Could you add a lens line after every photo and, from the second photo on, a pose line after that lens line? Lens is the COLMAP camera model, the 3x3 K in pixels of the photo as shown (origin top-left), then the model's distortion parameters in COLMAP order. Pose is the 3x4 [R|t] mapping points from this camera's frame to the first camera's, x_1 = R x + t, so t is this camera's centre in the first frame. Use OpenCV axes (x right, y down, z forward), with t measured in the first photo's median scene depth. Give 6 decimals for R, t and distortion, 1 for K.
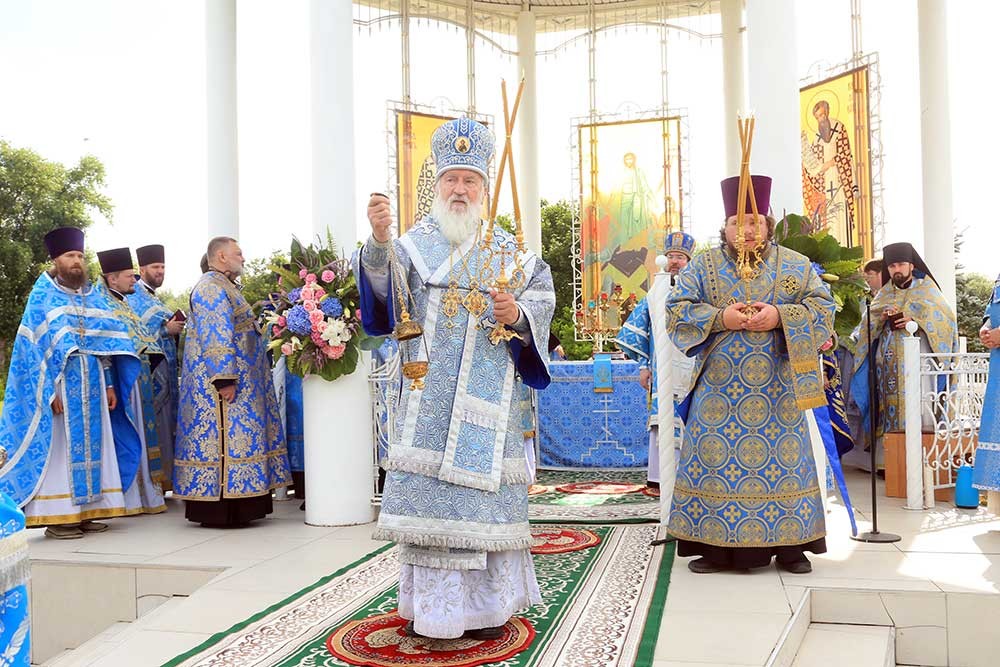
lens RADIAL K [[912.4, 0, 467.6], [0, 912.4, 371.9], [0, 0, 1]] dist [0.003909, 0.000940]
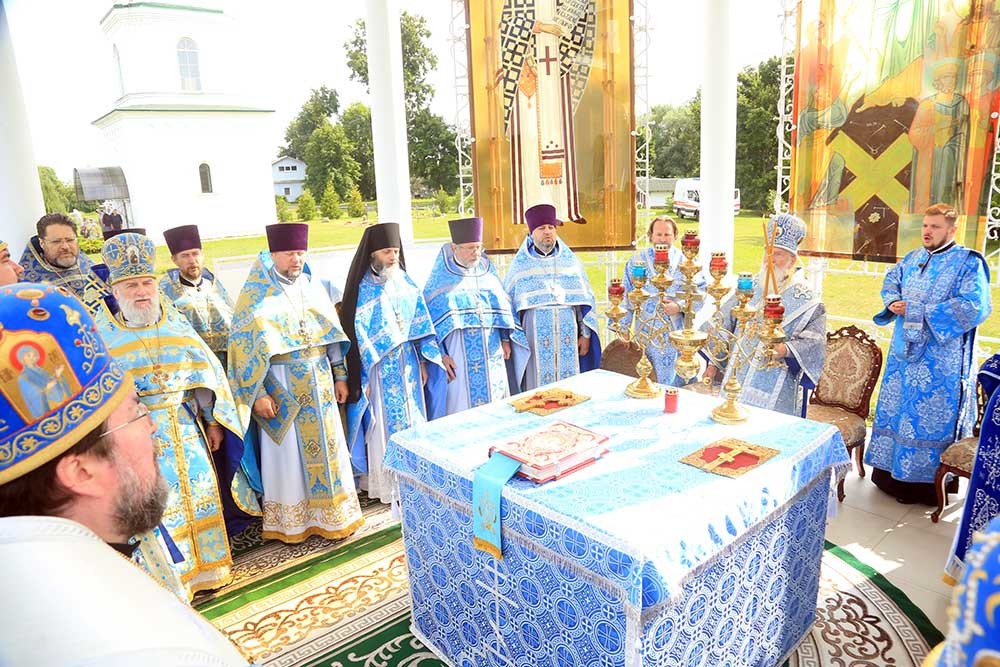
lens RADIAL K [[679.9, 0, 504.2], [0, 679.9, 355.3], [0, 0, 1]] dist [-0.113904, 0.063639]
pose [[0.835692, 0.128733, -0.533899, 0.222380], [0.023601, 0.962824, 0.269096, -0.104888], [0.548692, -0.237482, 0.801586, 0.572999]]
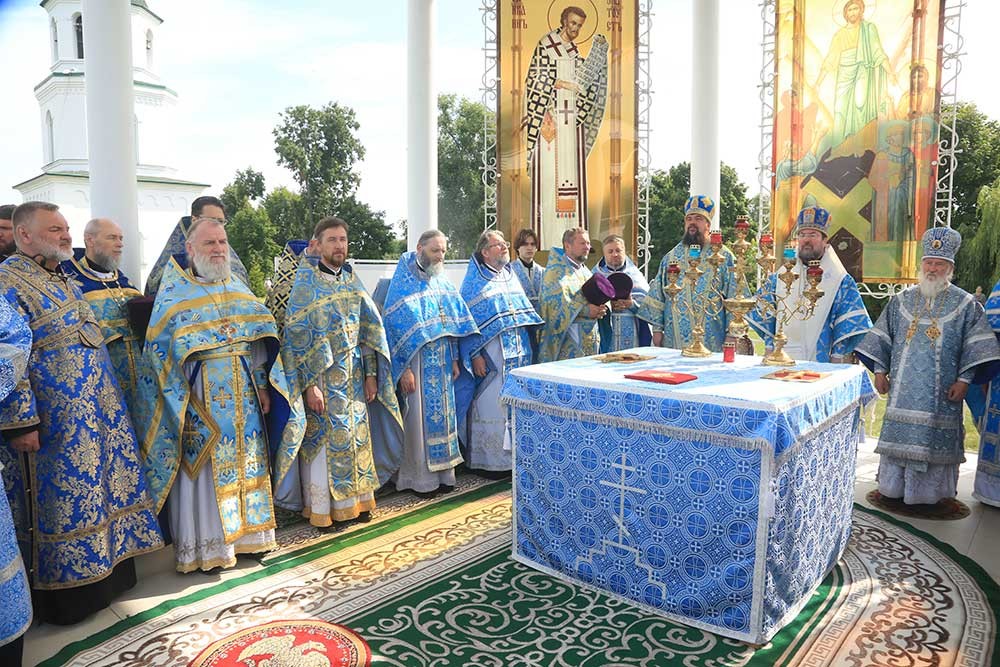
lens RADIAL K [[679.9, 0, 504.2], [0, 679.9, 355.3], [0, 0, 1]] dist [-0.113904, 0.063639]
pose [[0.896259, 0.076186, -0.436938, 0.181497], [-0.016643, 0.990220, 0.138519, -0.055900], [0.443218, -0.116877, 0.888762, 0.481019]]
